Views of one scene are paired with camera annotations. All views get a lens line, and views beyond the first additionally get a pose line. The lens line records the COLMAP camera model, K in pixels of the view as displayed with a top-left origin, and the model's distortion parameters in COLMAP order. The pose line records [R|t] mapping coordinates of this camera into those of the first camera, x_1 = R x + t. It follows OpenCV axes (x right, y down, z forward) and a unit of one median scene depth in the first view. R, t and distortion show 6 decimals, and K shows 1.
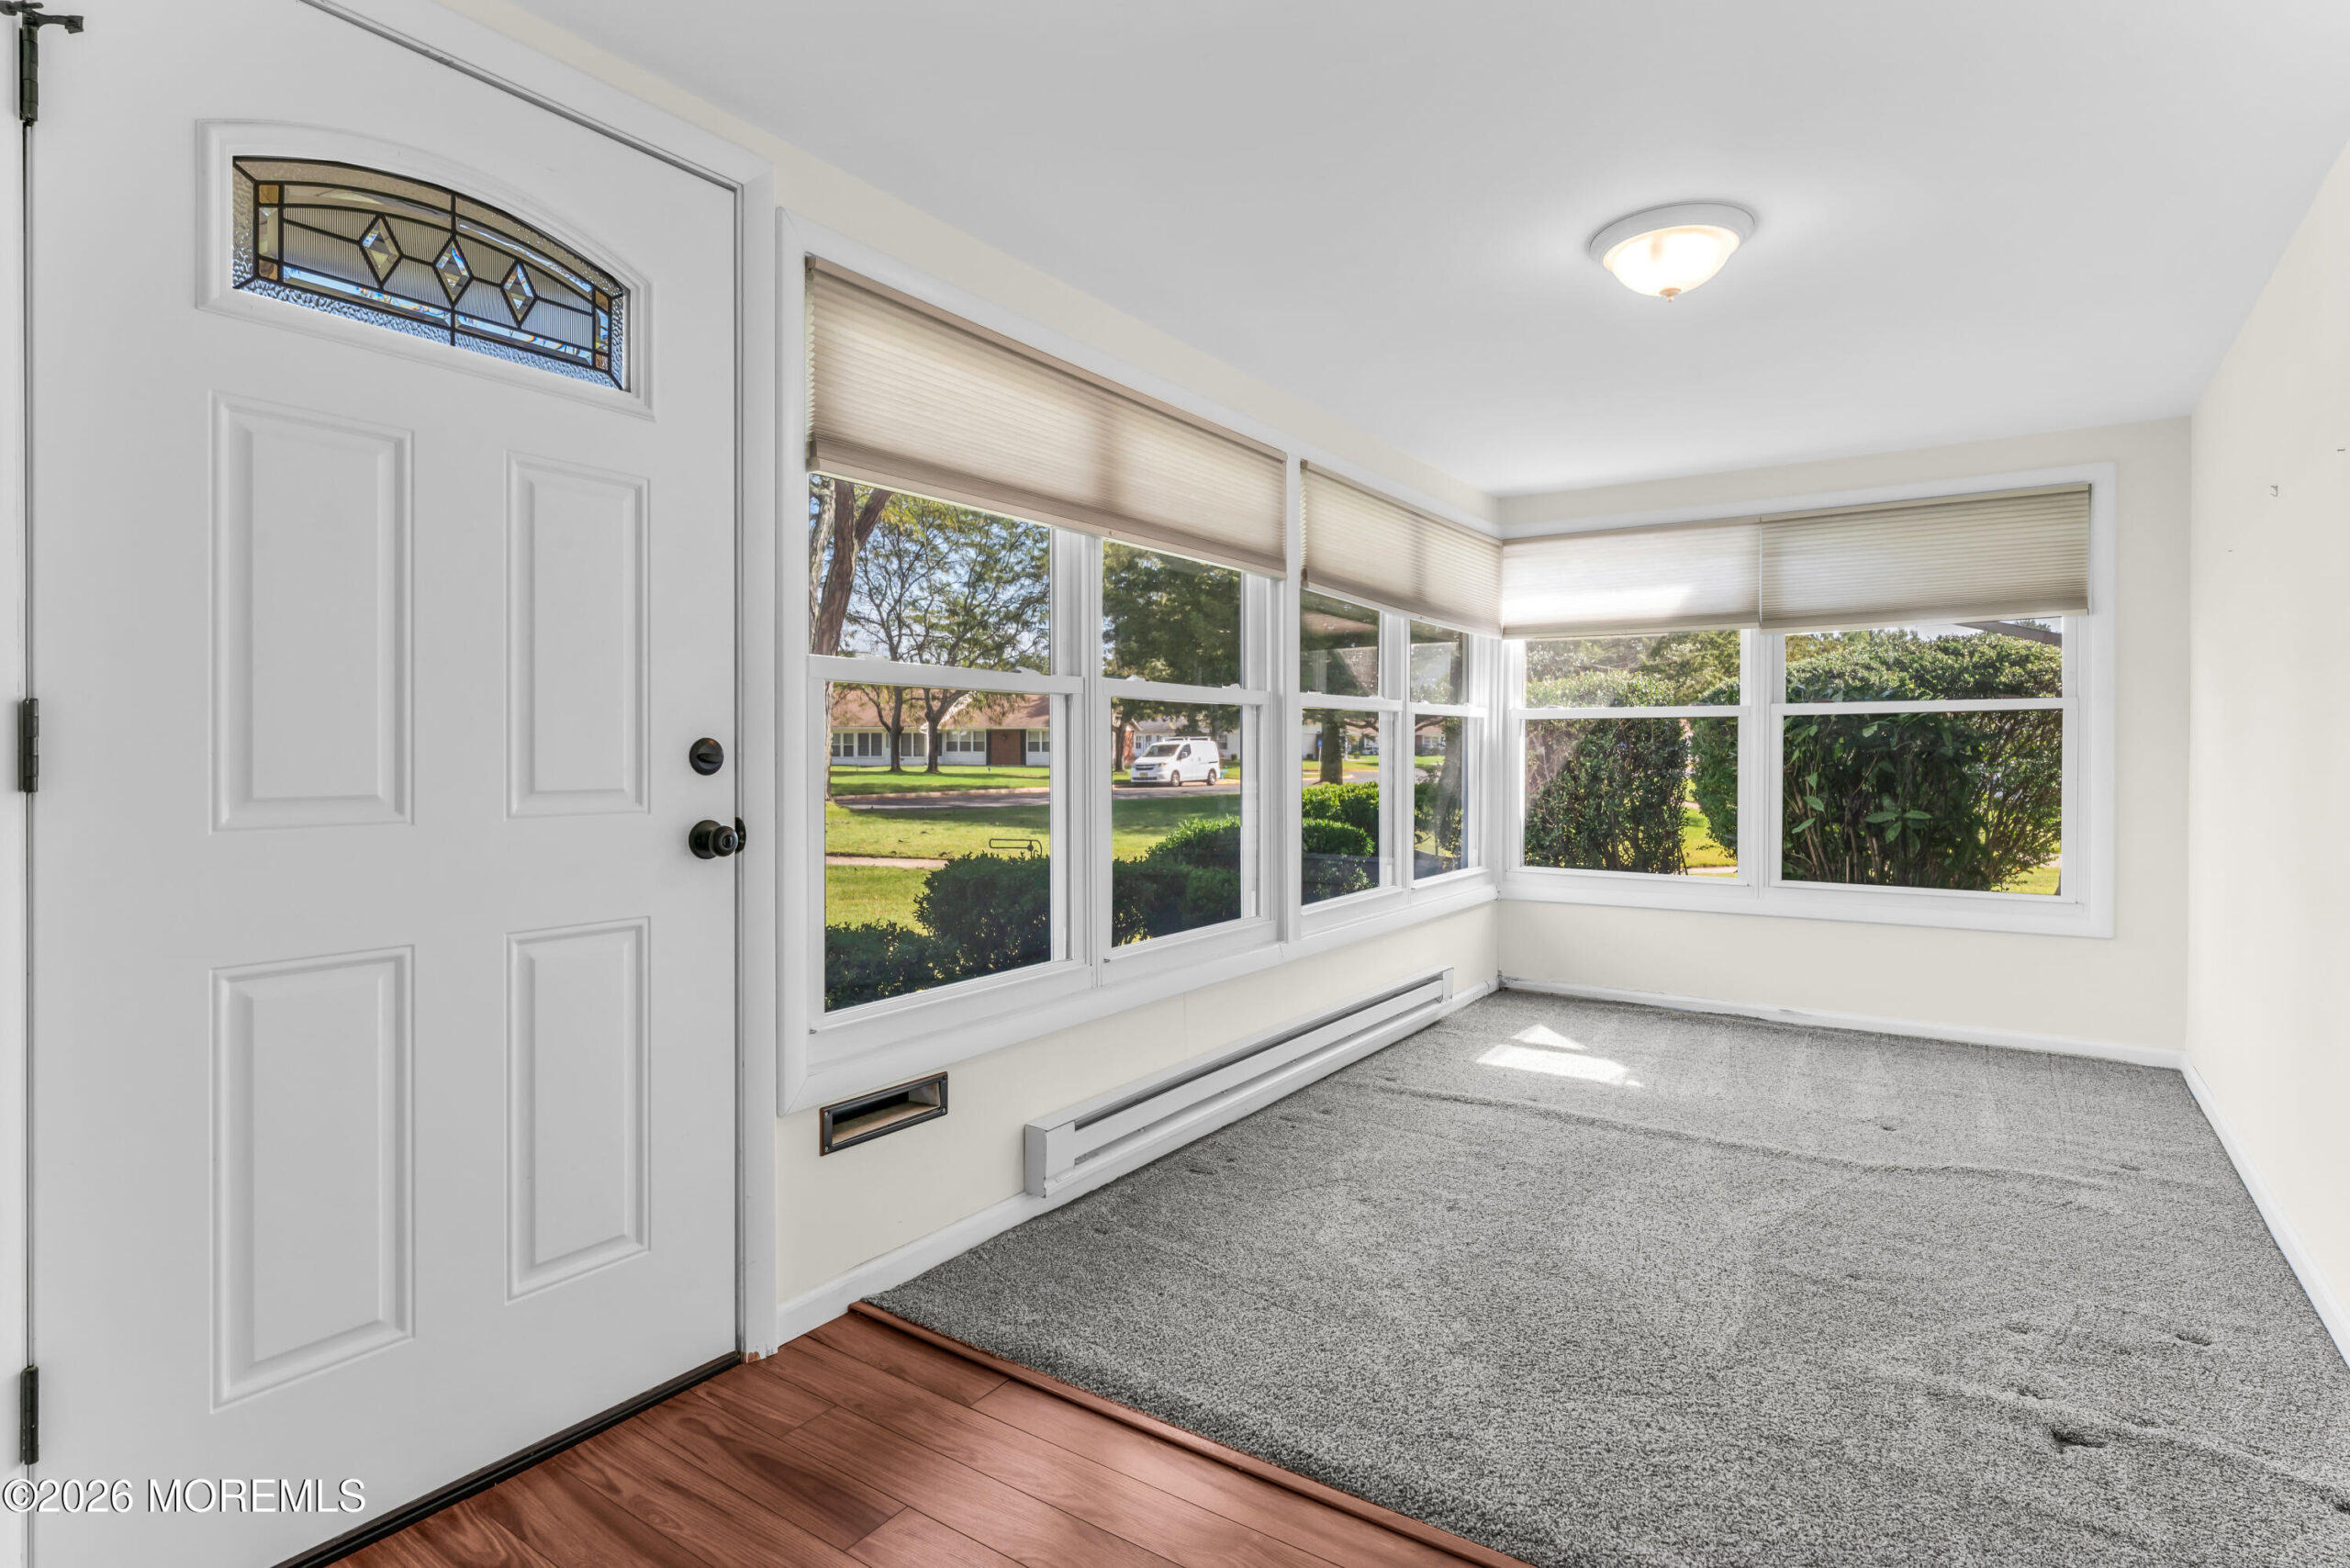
lens RADIAL K [[1200.2, 0, 1164.6], [0, 1200.2, 757.2], [0, 0, 1]] dist [-0.000220, -0.001128]
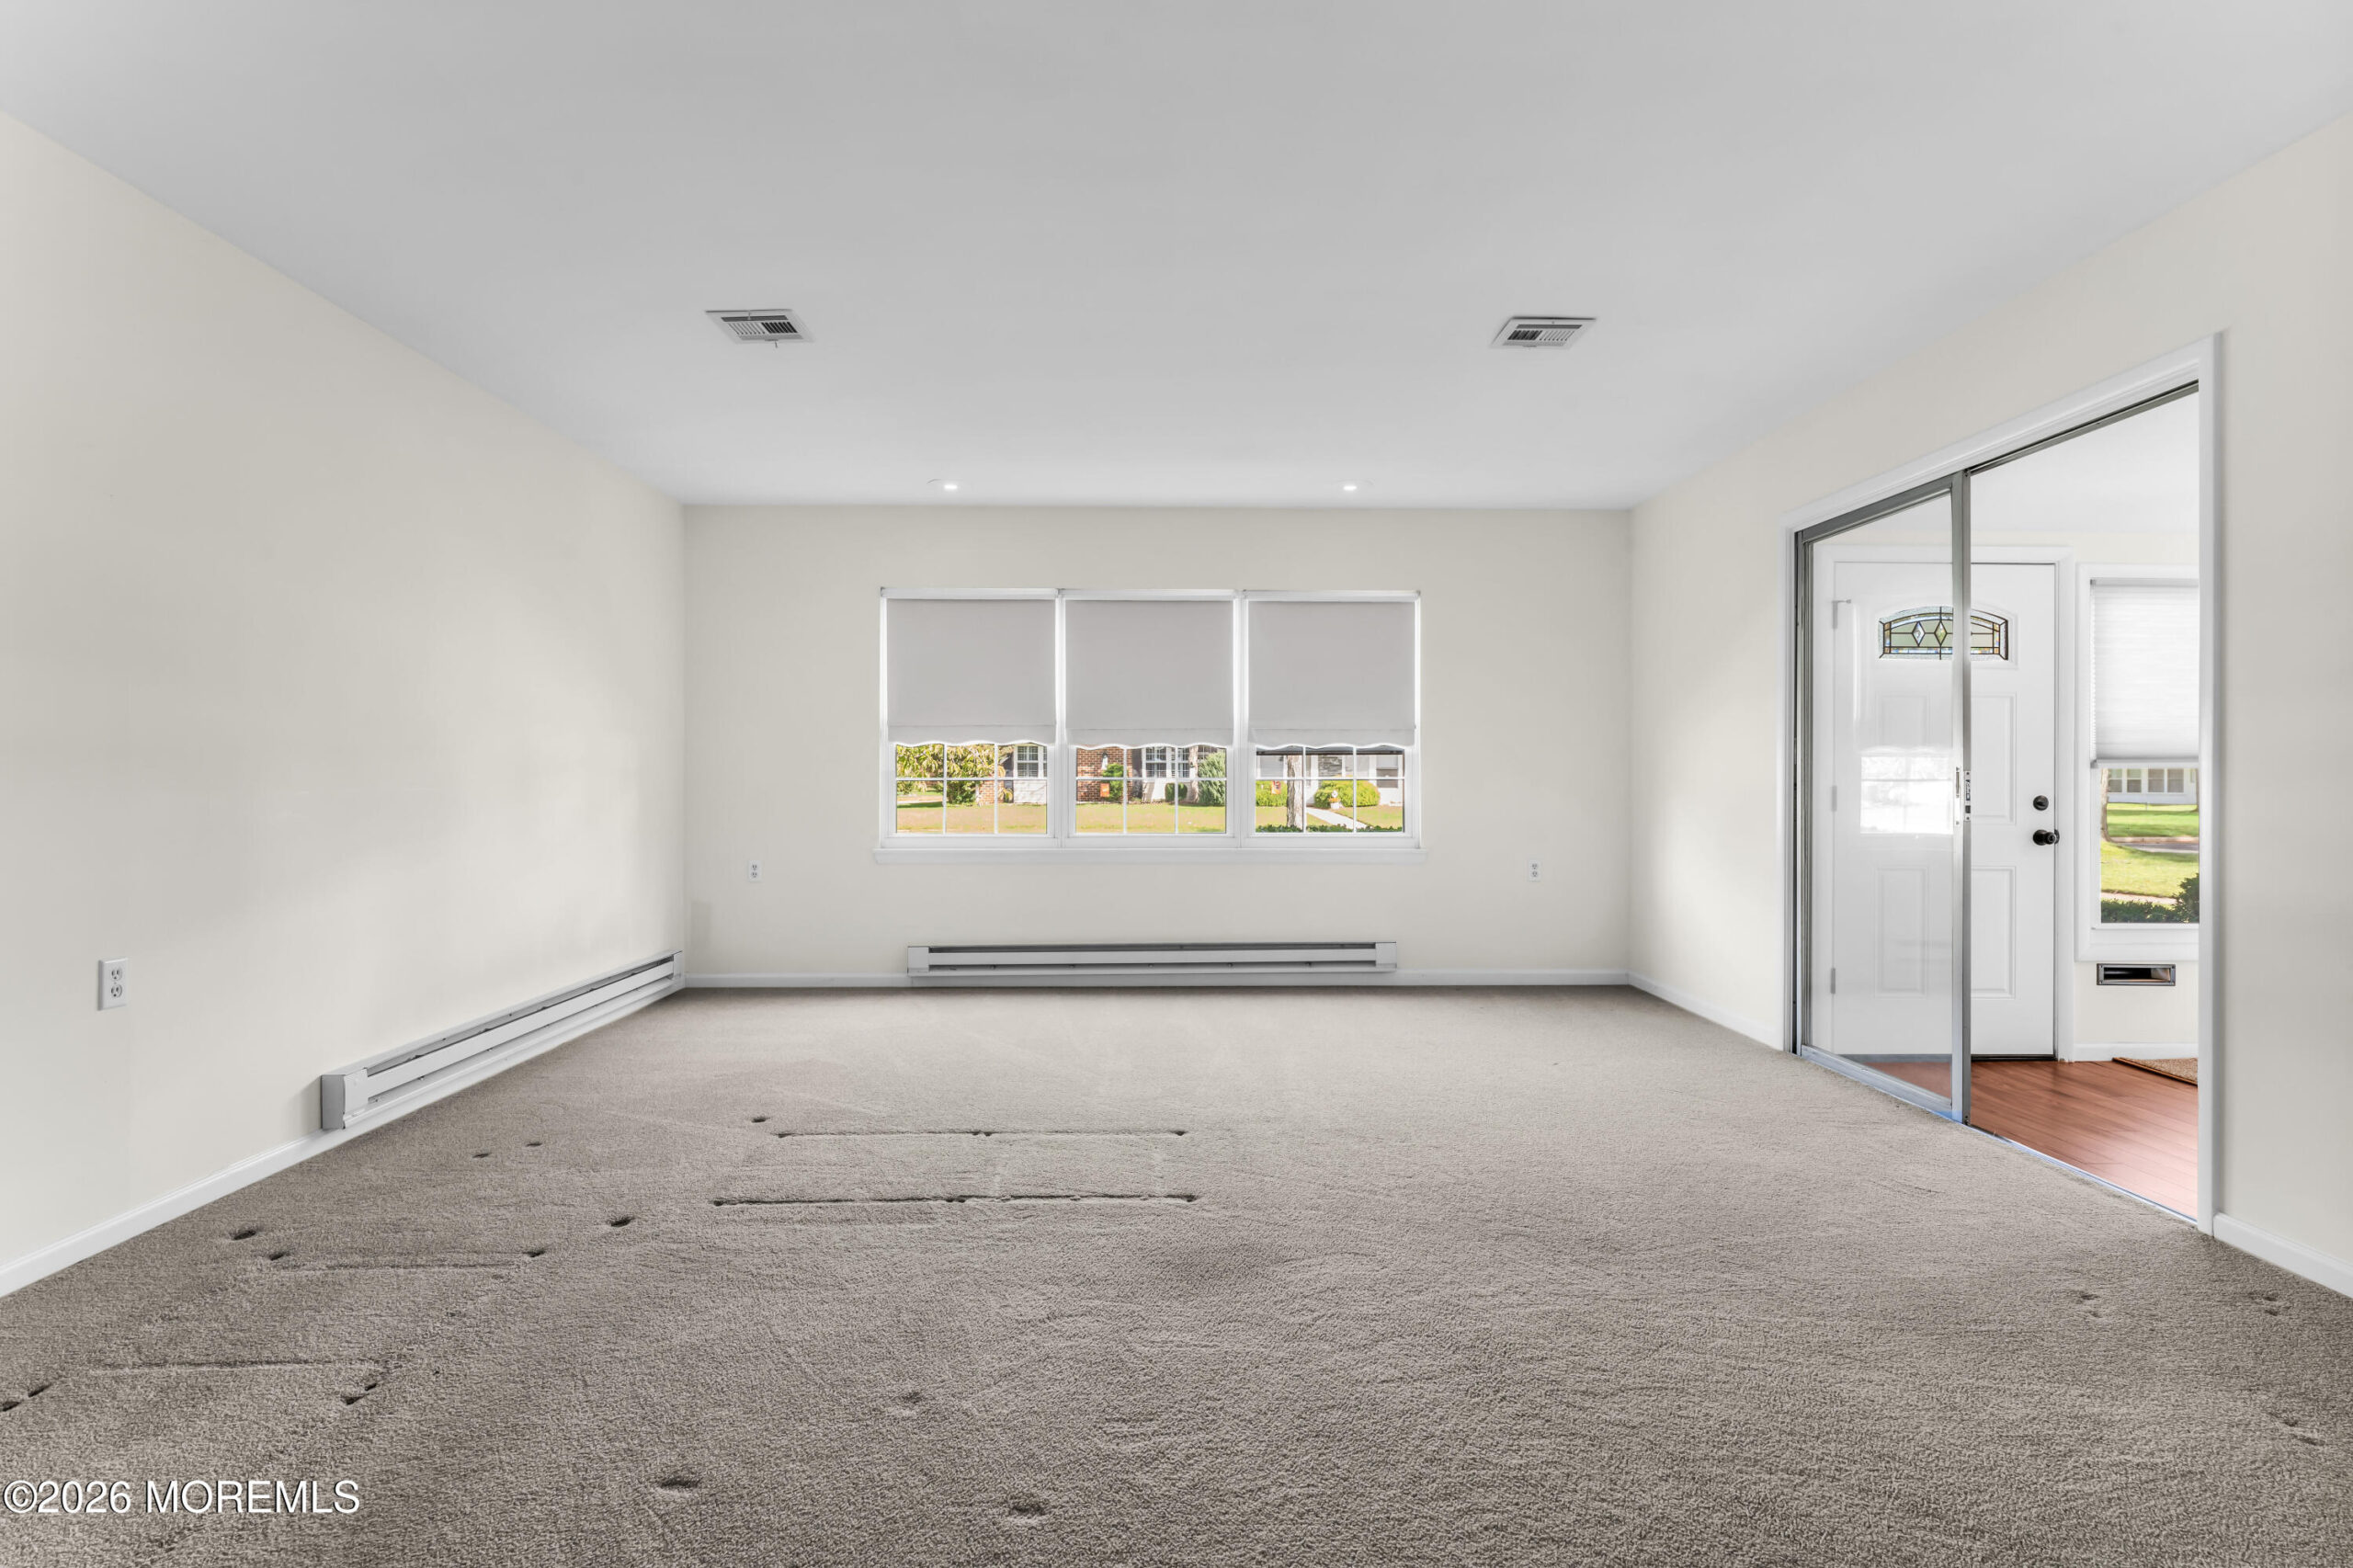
lens RADIAL K [[1173.1, 0, 1176.5], [0, 1173.1, 784.0], [0, 0, 1]] dist [0.003444, -0.000587]
pose [[0.588966, 0.002196, -0.808155, 0.462714], [-0.006871, 0.999974, -0.002290, -0.019924], [0.808128, 0.006902, 0.588966, -1.645311]]
